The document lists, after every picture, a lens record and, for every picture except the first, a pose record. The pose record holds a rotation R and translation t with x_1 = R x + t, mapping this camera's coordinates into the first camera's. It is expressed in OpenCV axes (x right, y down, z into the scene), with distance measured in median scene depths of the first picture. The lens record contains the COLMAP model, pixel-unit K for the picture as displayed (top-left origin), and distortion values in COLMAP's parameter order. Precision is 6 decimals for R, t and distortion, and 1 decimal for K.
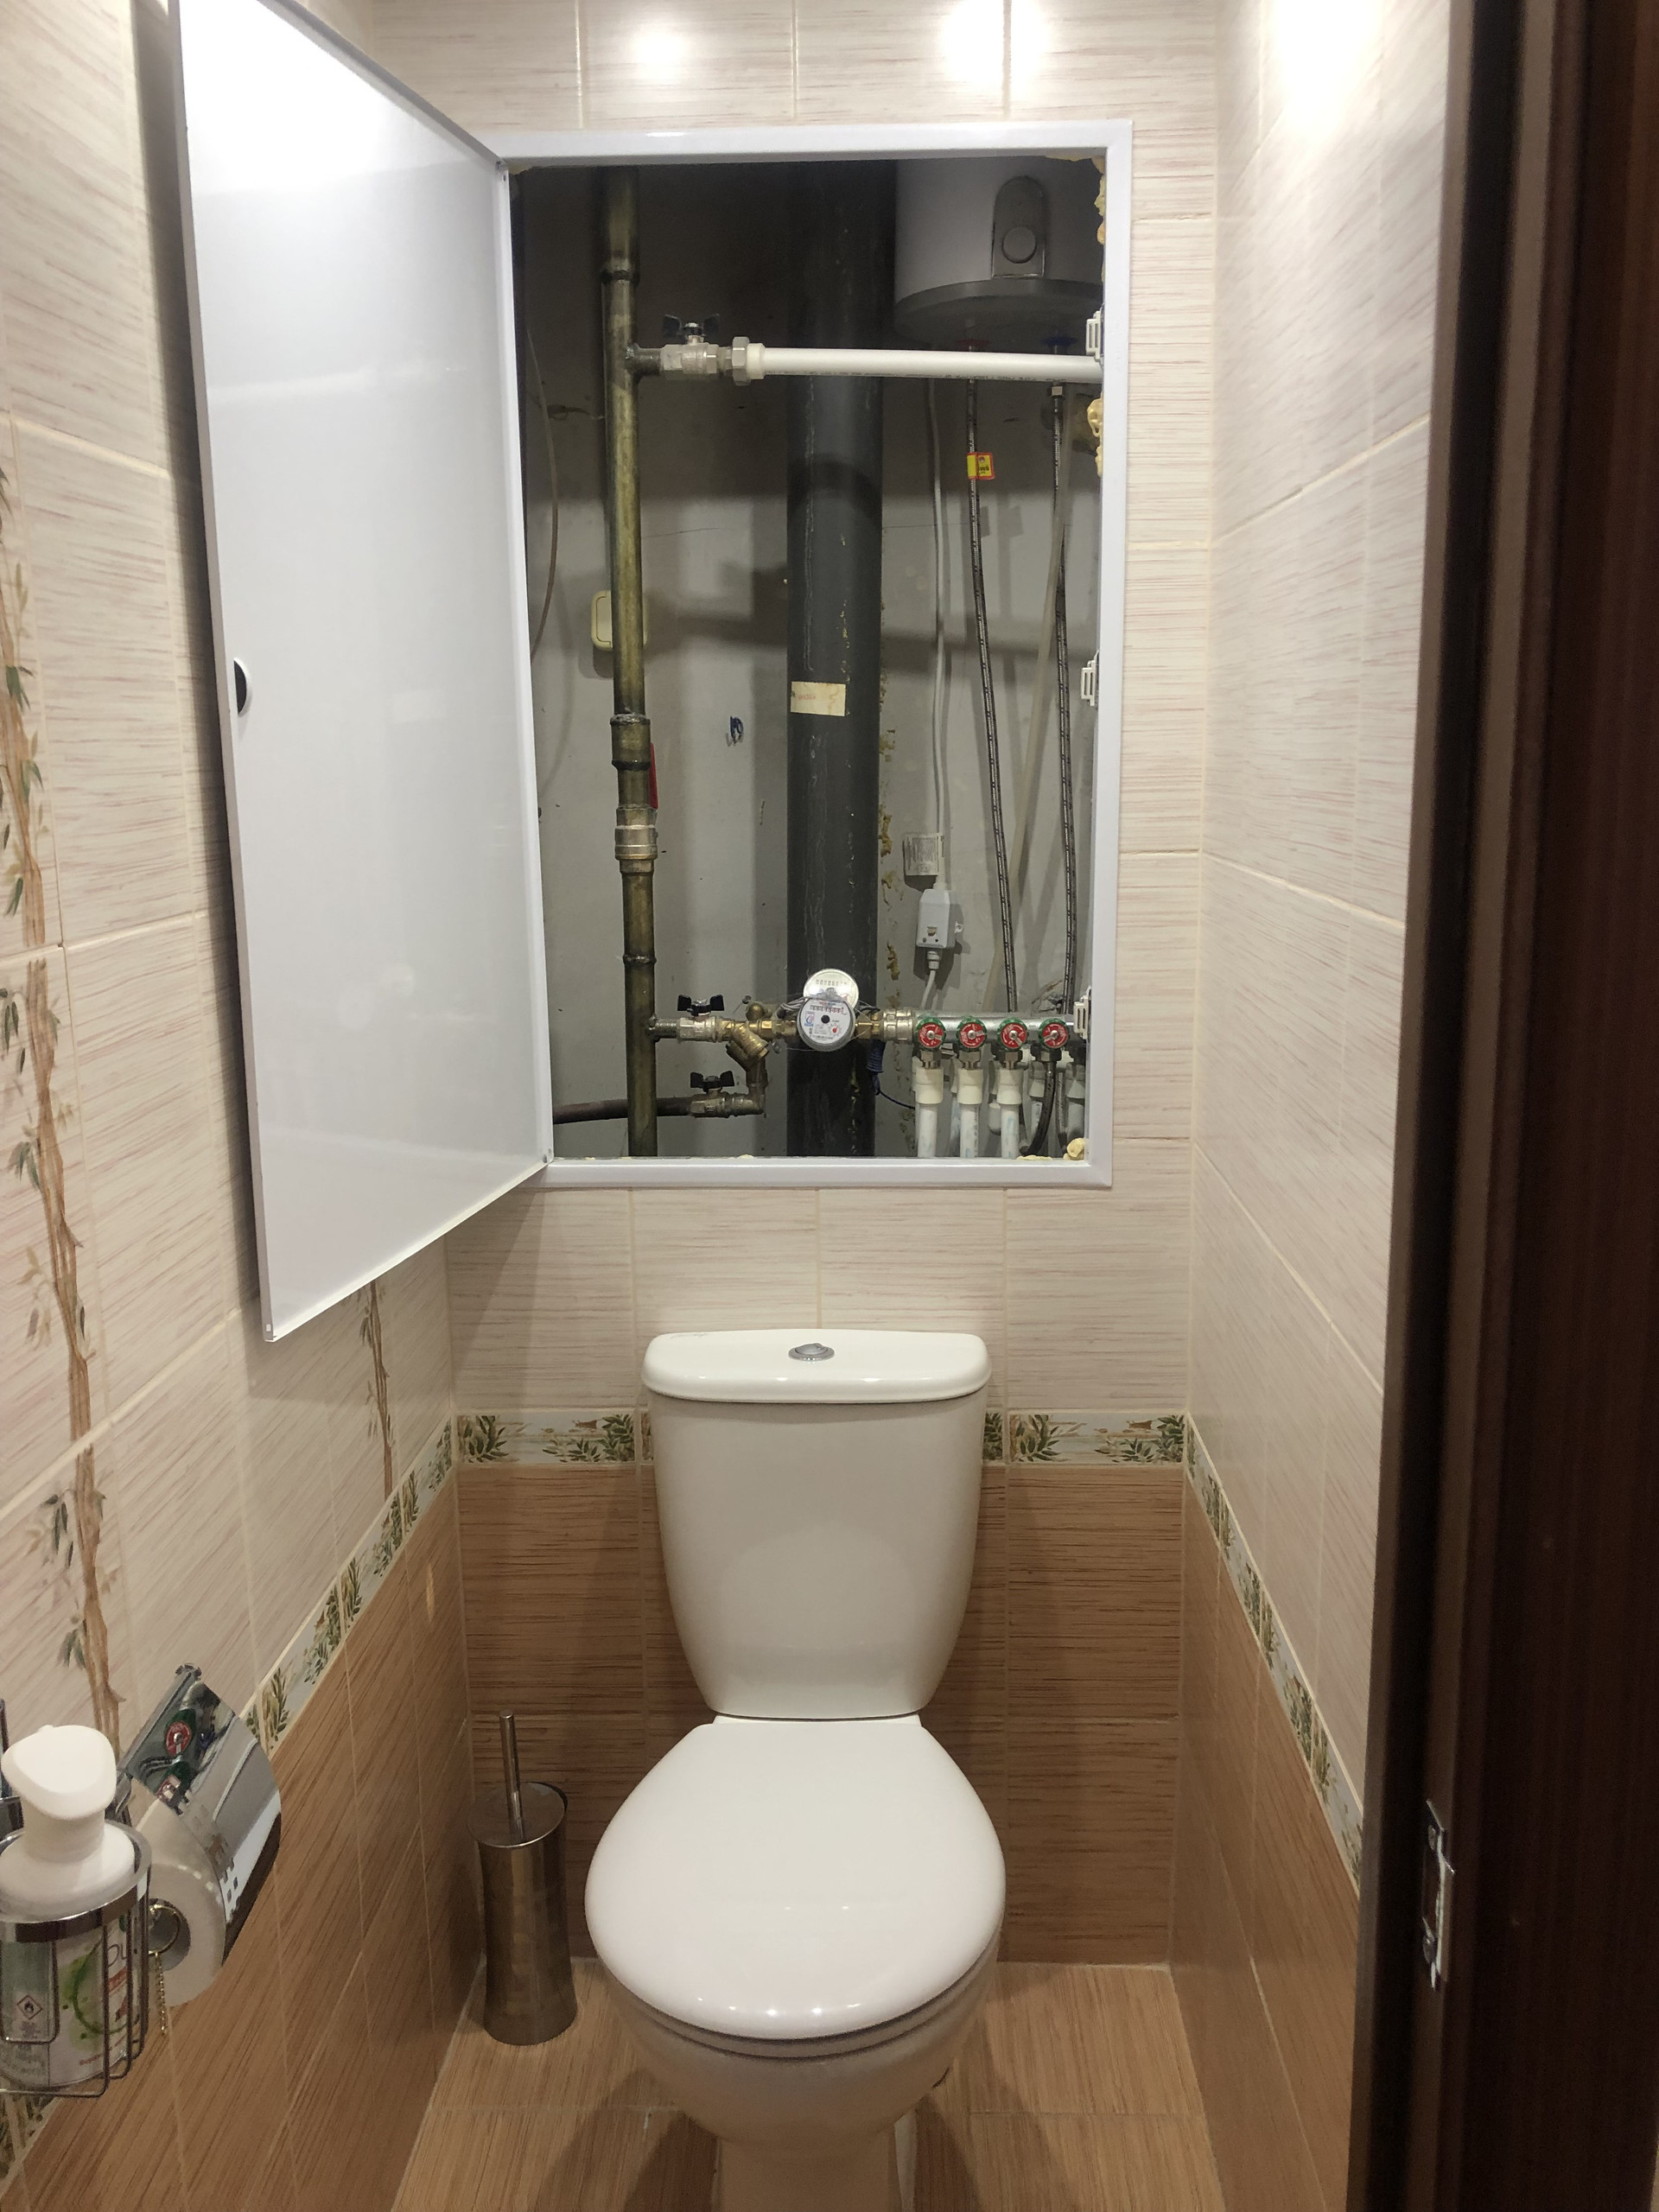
lens RADIAL K [[1833.3, 0, 830.6], [0, 1833.3, 1103.3], [0, 0, 1]] dist [0.017455, -0.006713]
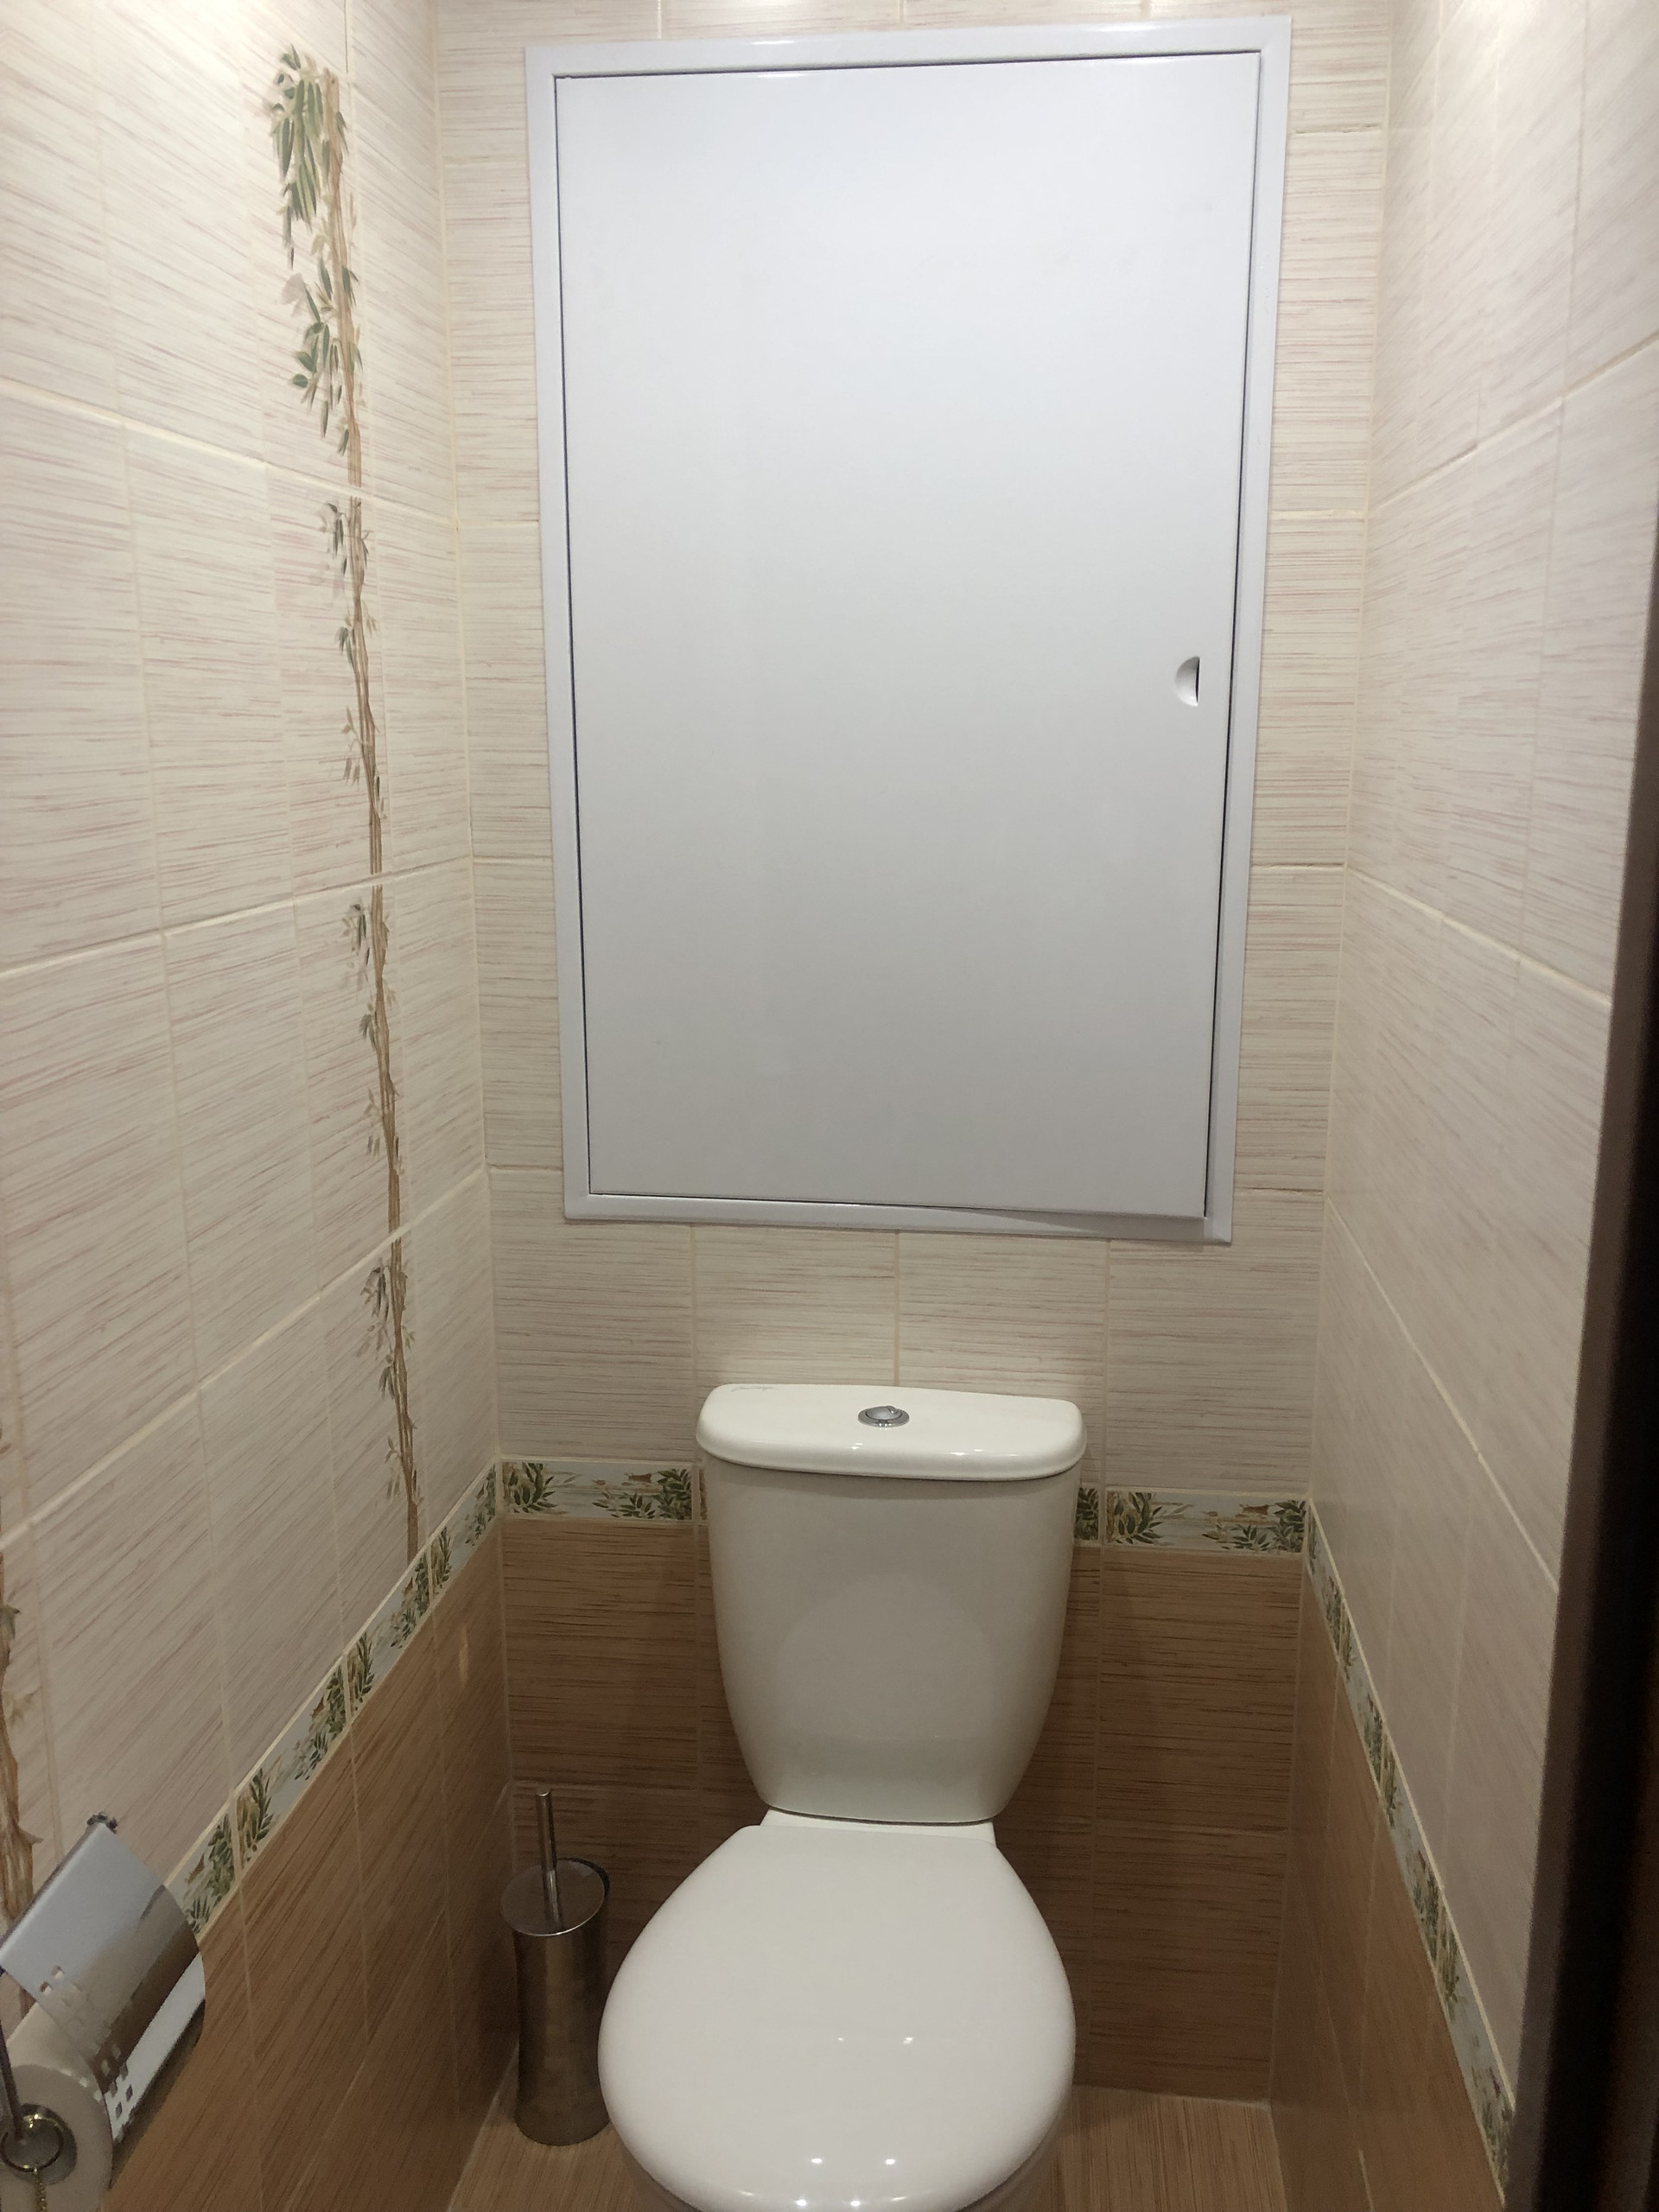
lens RADIAL K [[1833.3, 0, 828.7], [0, 1833.3, 1107.0], [0, 0, 1]] dist [0.017455, -0.006713]
pose [[0.996420, 0.030657, -0.078793, 0.031163], [-0.029341, 0.999411, 0.017800, -0.033484], [0.079292, -0.015425, 0.996732, 0.114733]]
